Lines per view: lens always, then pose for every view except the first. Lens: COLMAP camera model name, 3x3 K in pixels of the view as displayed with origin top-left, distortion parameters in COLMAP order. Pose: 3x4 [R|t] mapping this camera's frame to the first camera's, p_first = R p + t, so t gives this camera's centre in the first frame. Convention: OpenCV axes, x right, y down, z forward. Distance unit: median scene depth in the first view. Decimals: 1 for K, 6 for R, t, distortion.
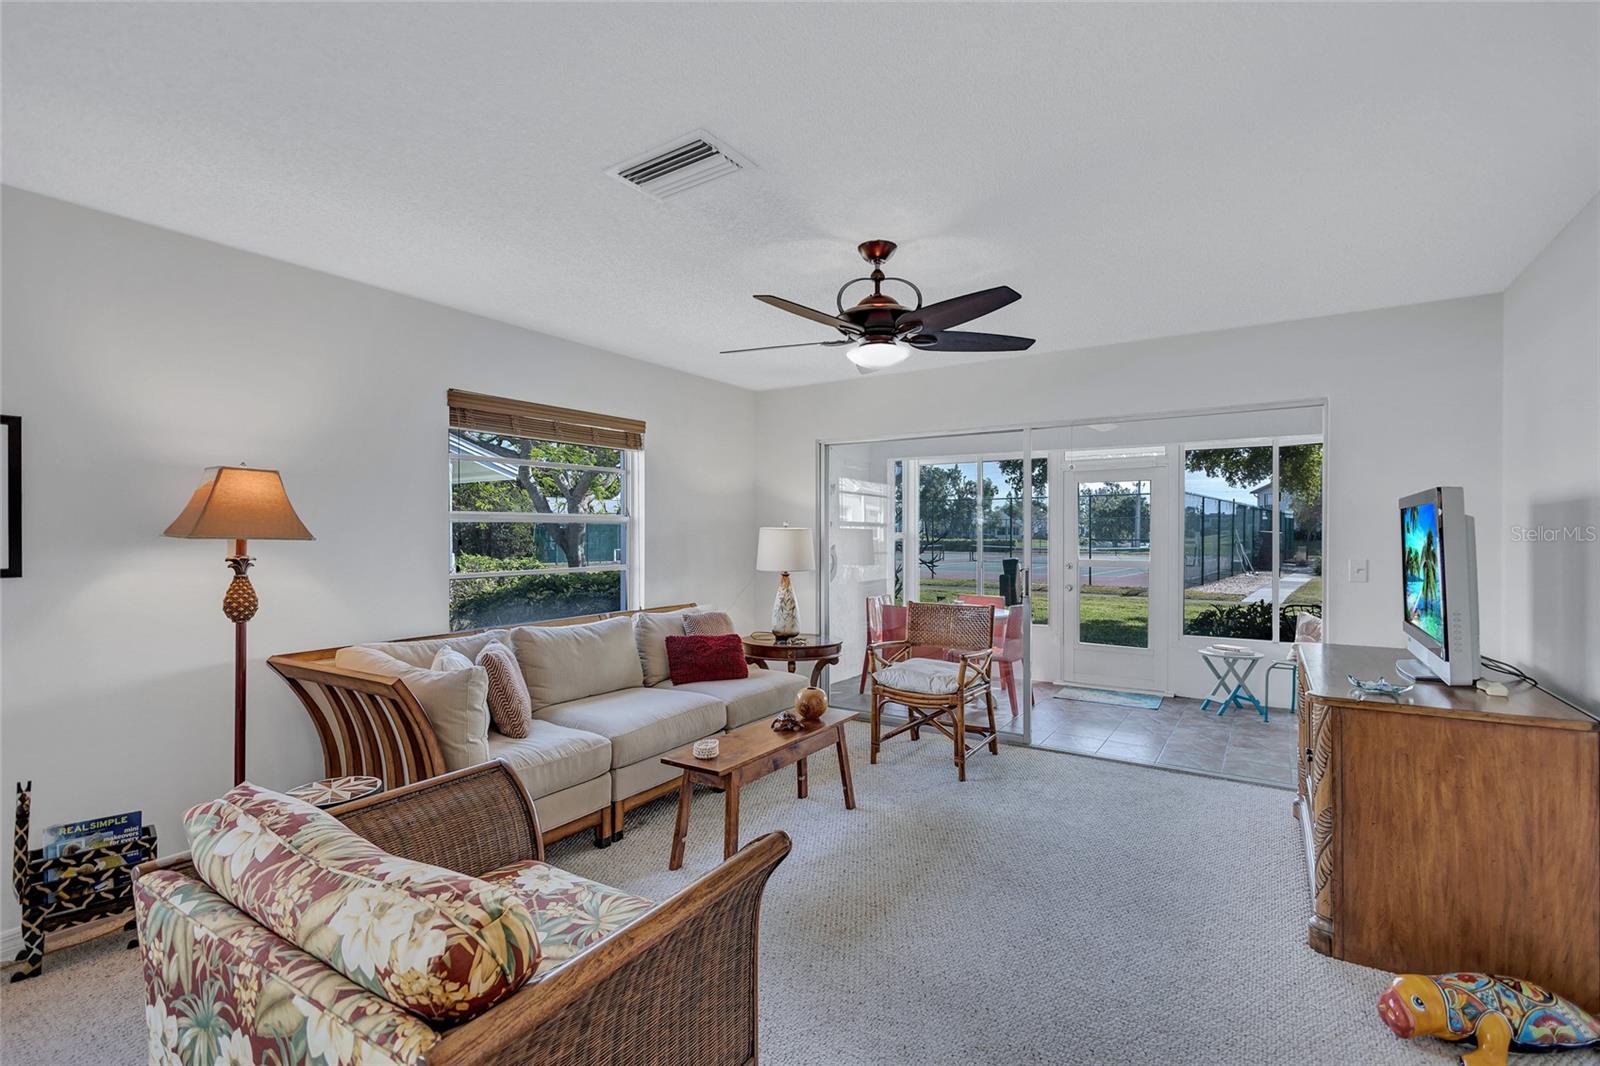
lens RADIAL K [[731.2, 0, 798.3], [0, 731.2, 543.8], [0, 0, 1]] dist [0.008677, -0.001215]
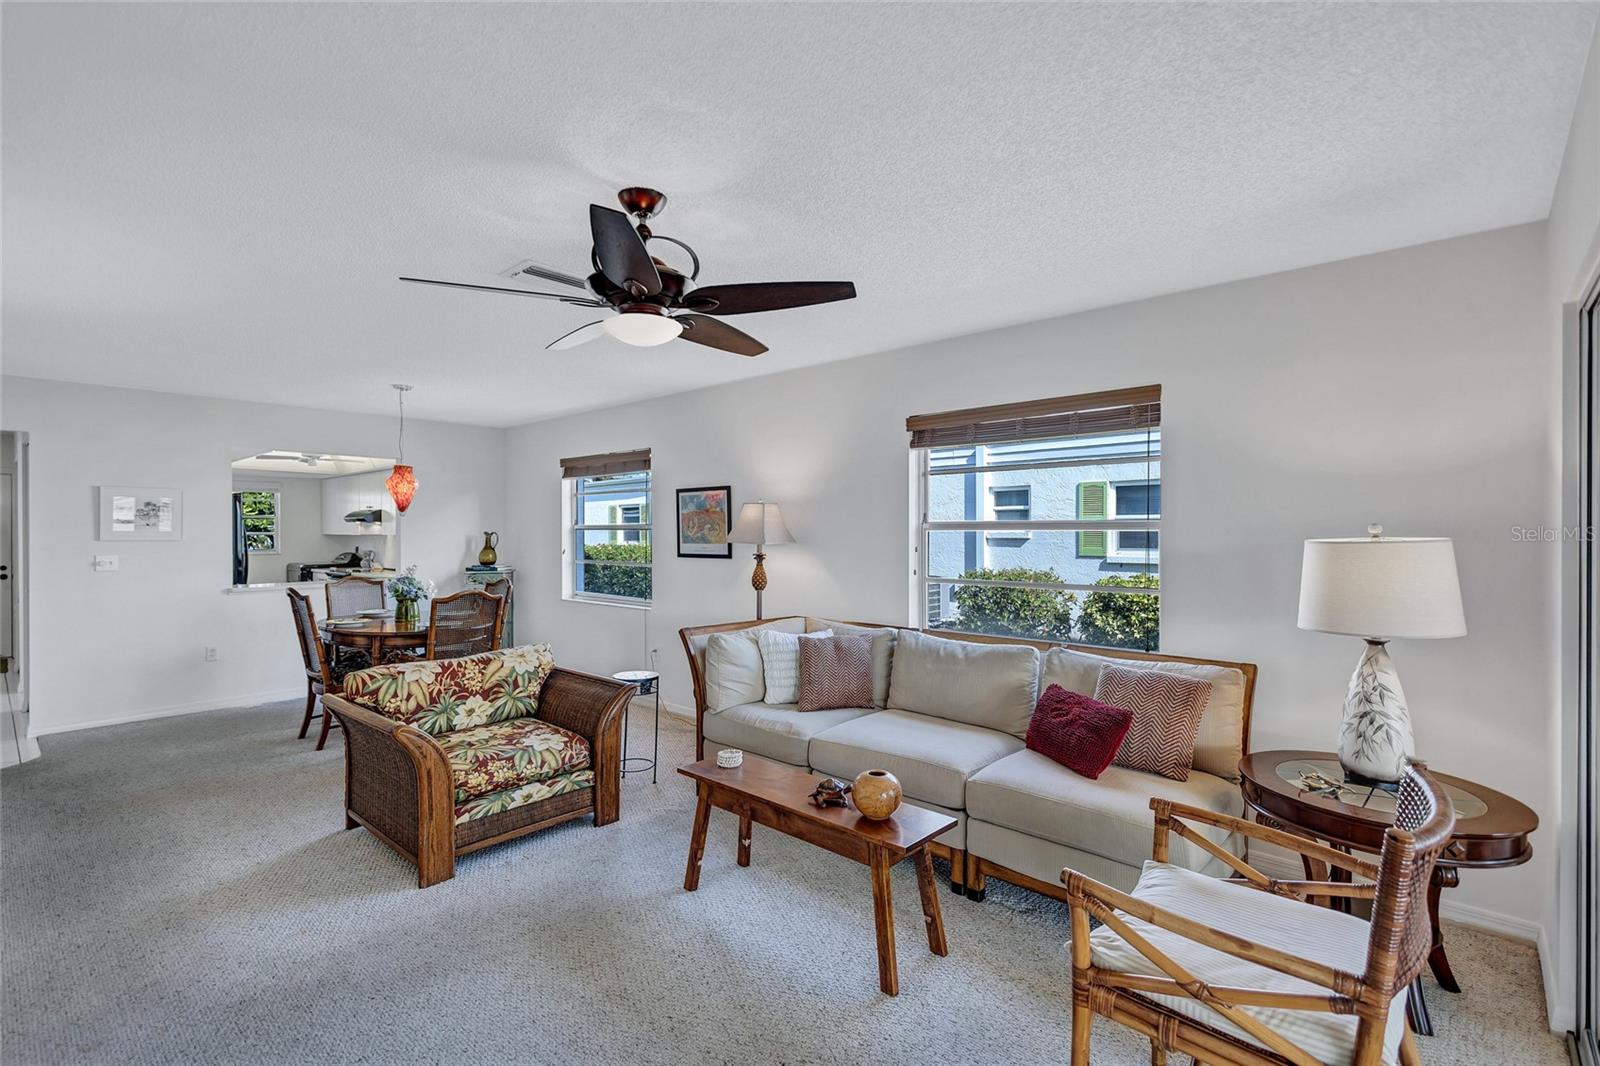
lens RADIAL K [[731.2, 0, 795.8], [0, 731.2, 534.7], [0, 0, 1]] dist [0.008677, -0.001215]
pose [[-0.159369, 0.002094, -0.987217, 0.866537], [-0.018755, 0.999811, 0.005149, -0.033911], [0.987041, 0.019336, -0.159300, 1.265355]]
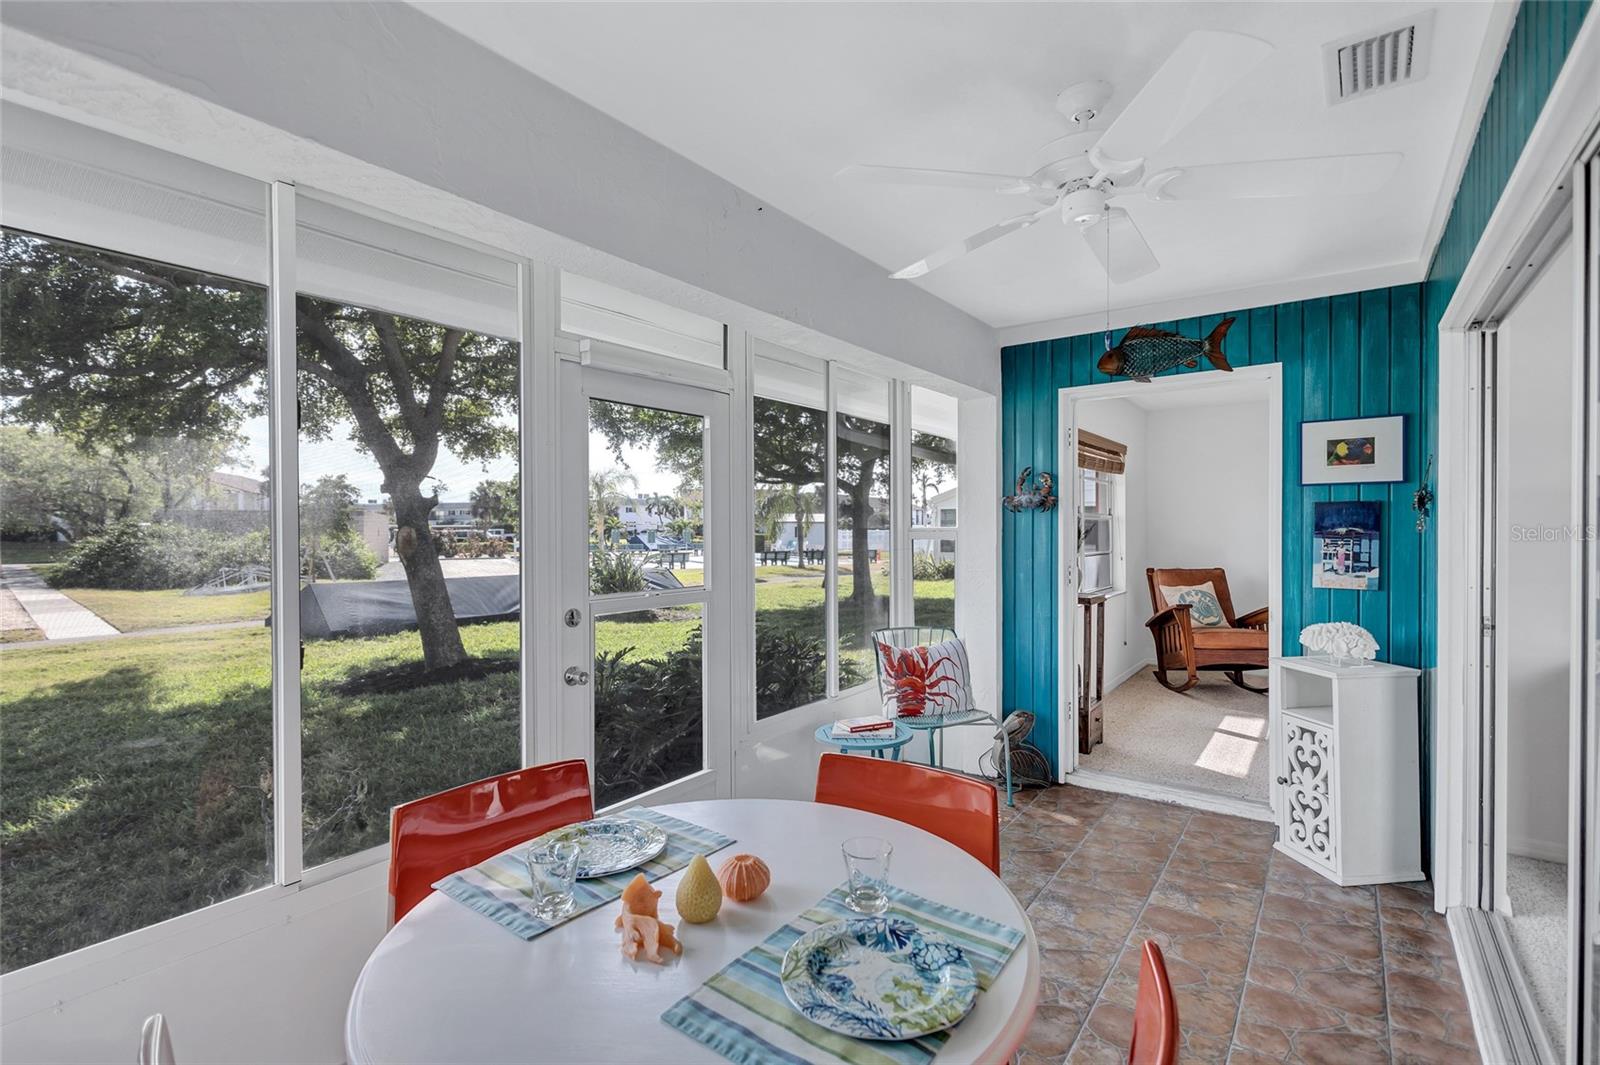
lens RADIAL K [[731.2, 0, 797.4], [0, 731.2, 532.6], [0, 0, 1]] dist [0.008677, -0.001215]
pose [[0.056940, -0.008301, 0.998343, 0.018873], [0.021056, 0.999753, 0.007112, -0.030020], [-0.998156, 0.020616, 0.057100, 2.087818]]
